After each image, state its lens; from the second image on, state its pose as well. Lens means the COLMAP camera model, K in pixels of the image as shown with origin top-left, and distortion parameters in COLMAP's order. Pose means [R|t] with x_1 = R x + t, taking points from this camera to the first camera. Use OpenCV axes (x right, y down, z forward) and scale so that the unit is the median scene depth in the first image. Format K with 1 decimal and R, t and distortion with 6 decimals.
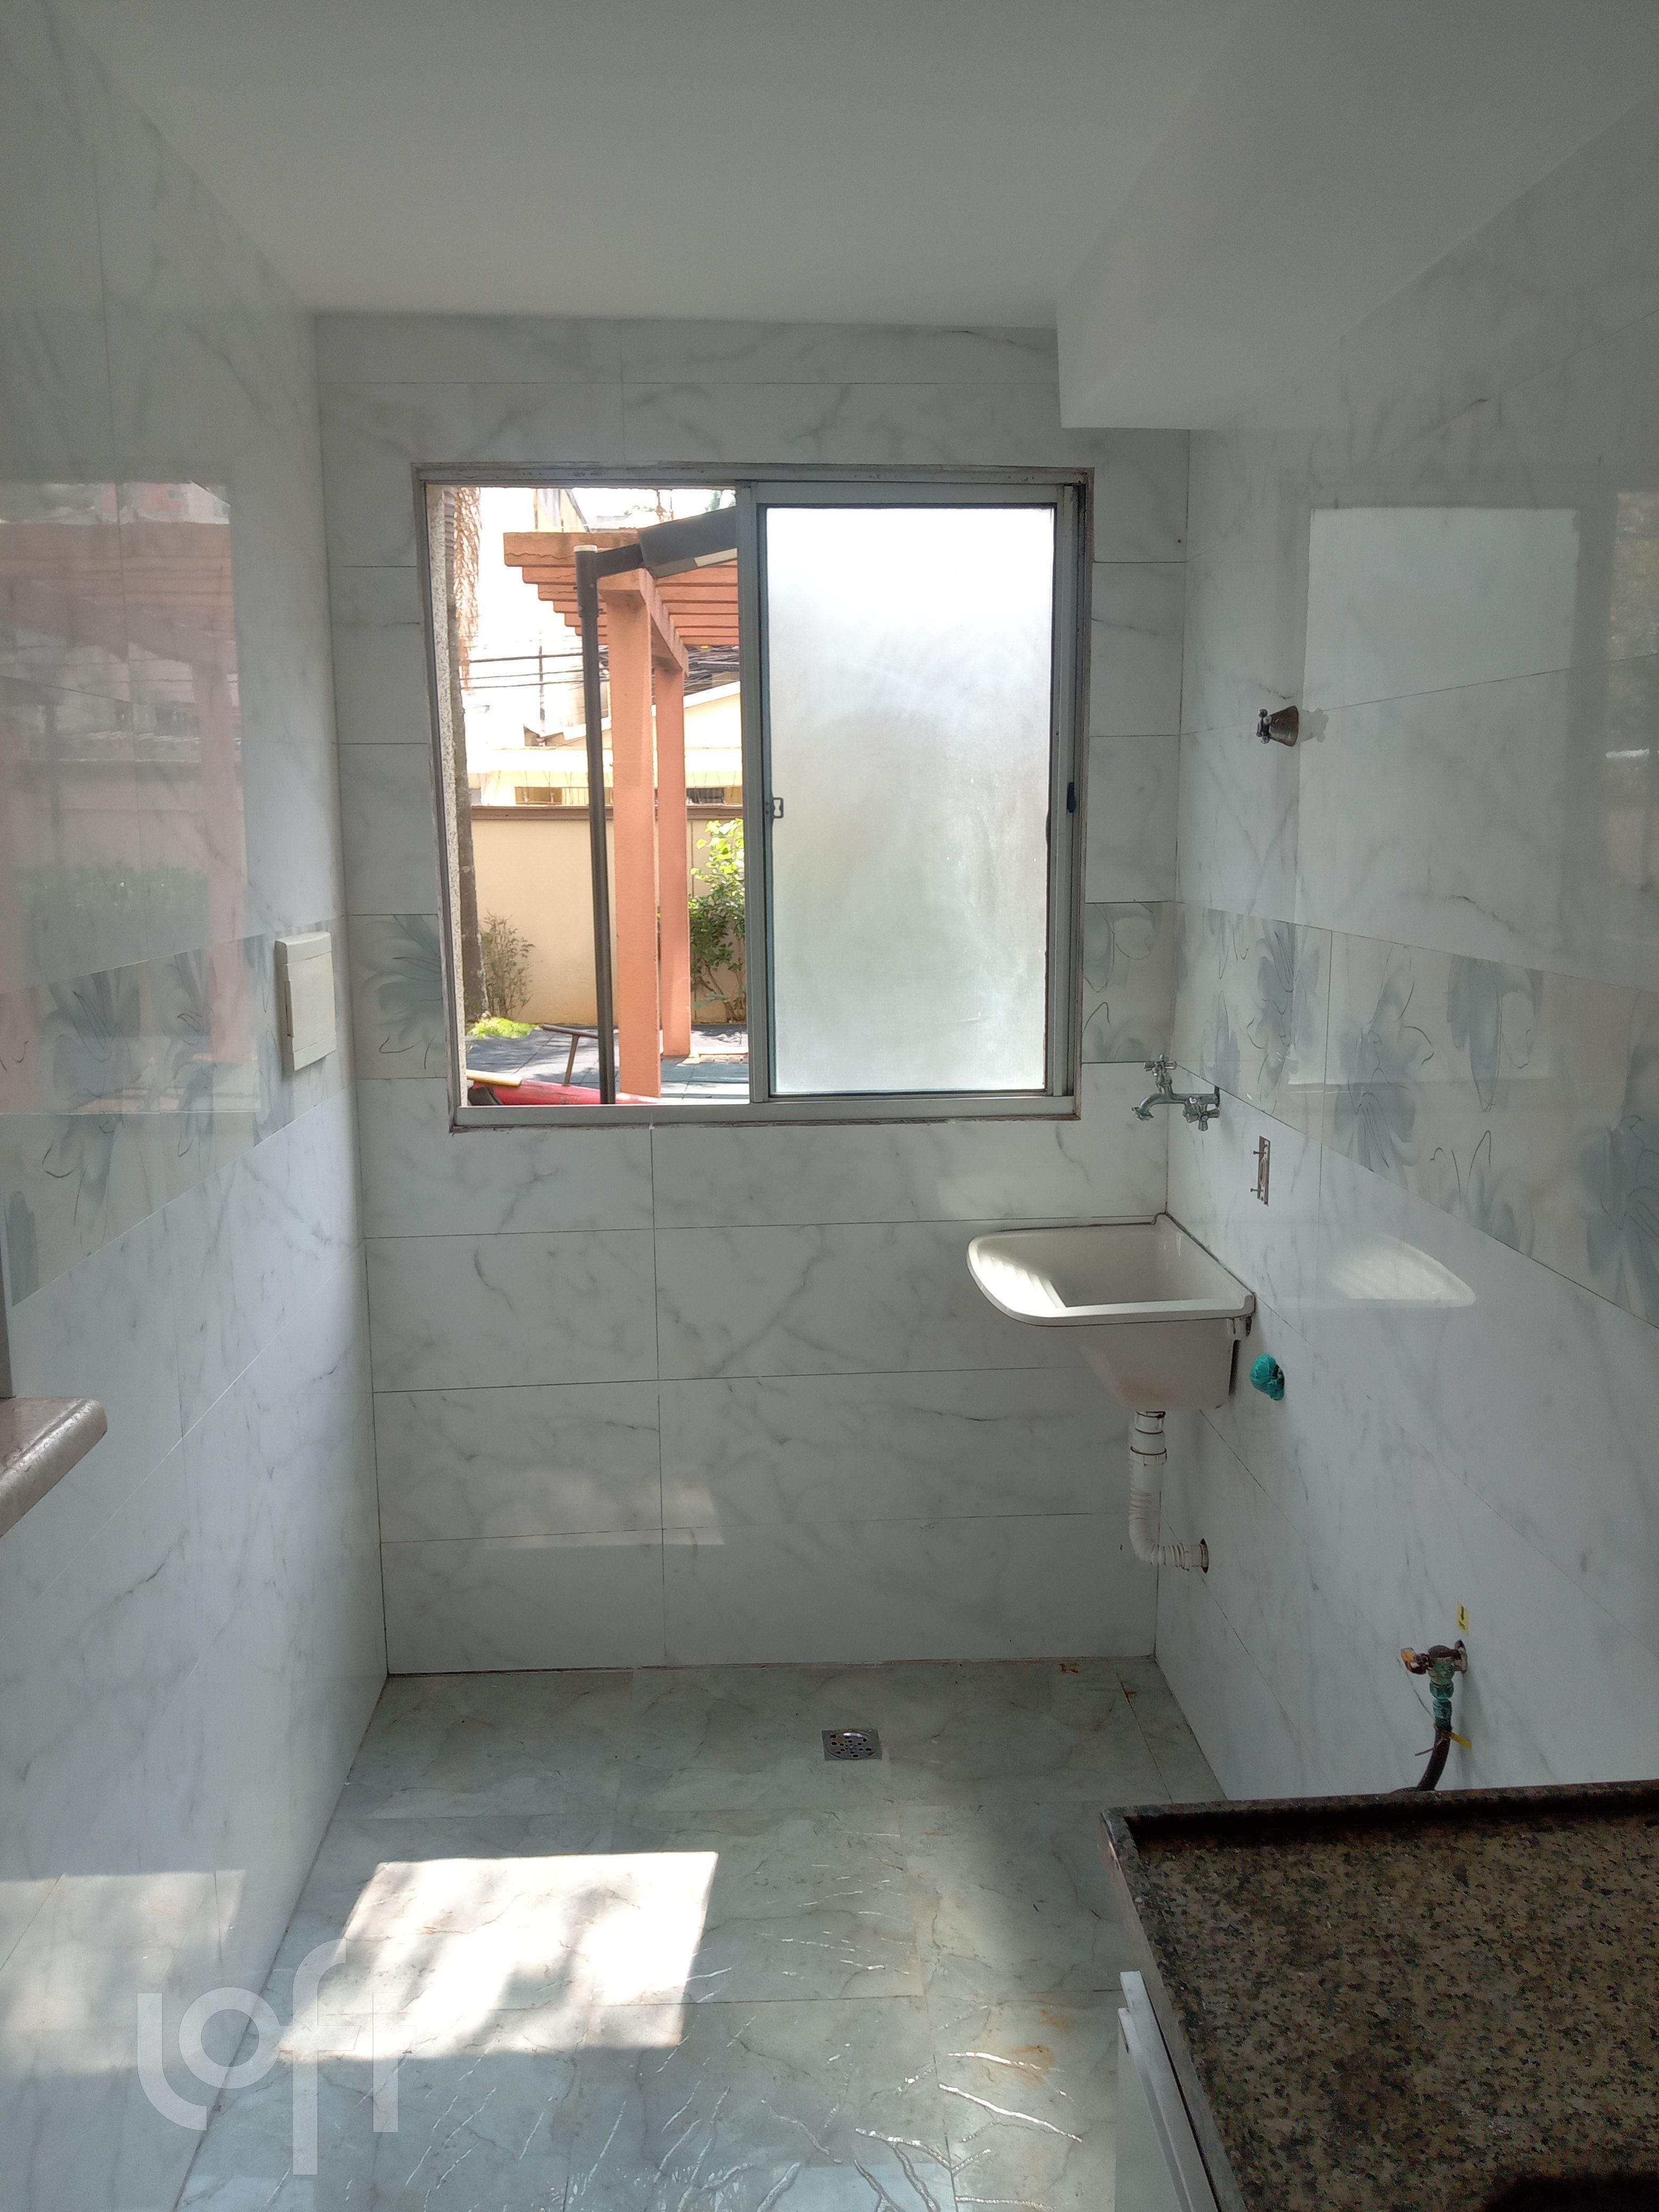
lens RADIAL K [[1688.2, 0, 842.1], [0, 1688.2, 1115.9], [0, 0, 1]] dist [0.139983, -0.299004]
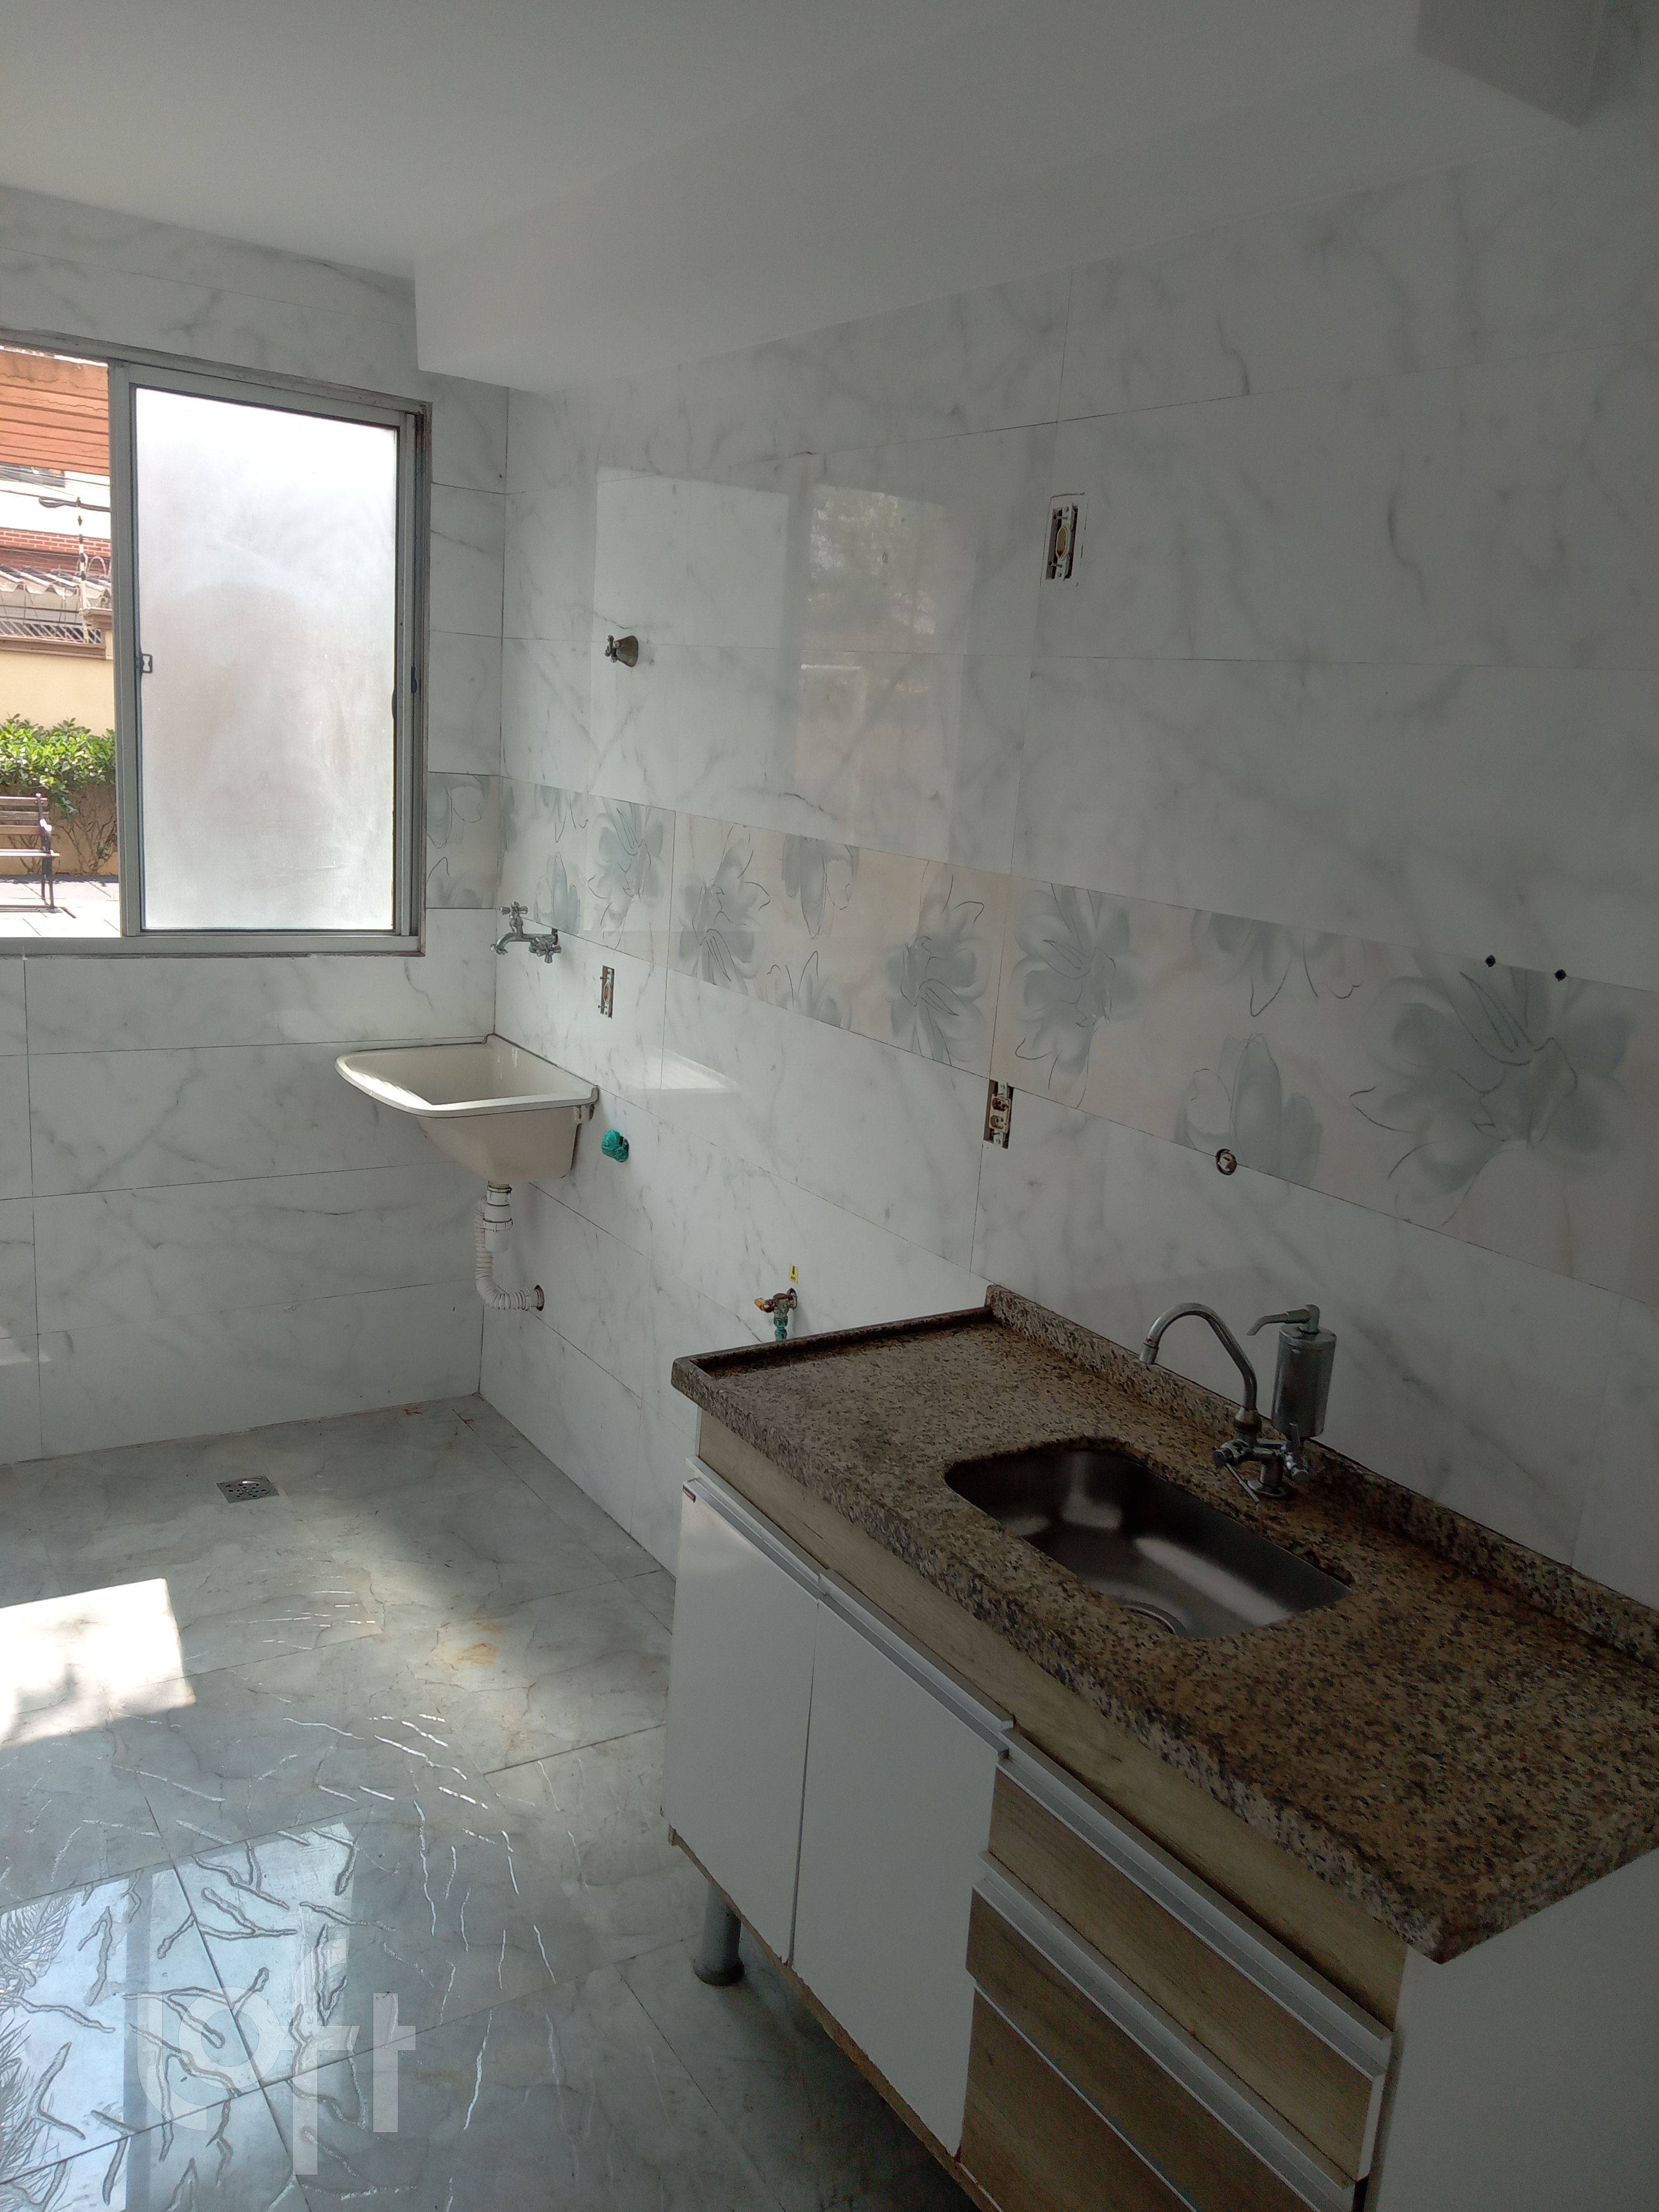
lens RADIAL K [[1688.2, 0, 842.1], [0, 1688.2, 1115.9], [0, 0, 1]] dist [0.139983, -0.299004]
pose [[0.859770, -0.039581, 0.509146, -0.235680], [0.001037, 0.997125, 0.075765, 0.025454], [-0.510681, -0.064613, 0.857339, -0.197778]]
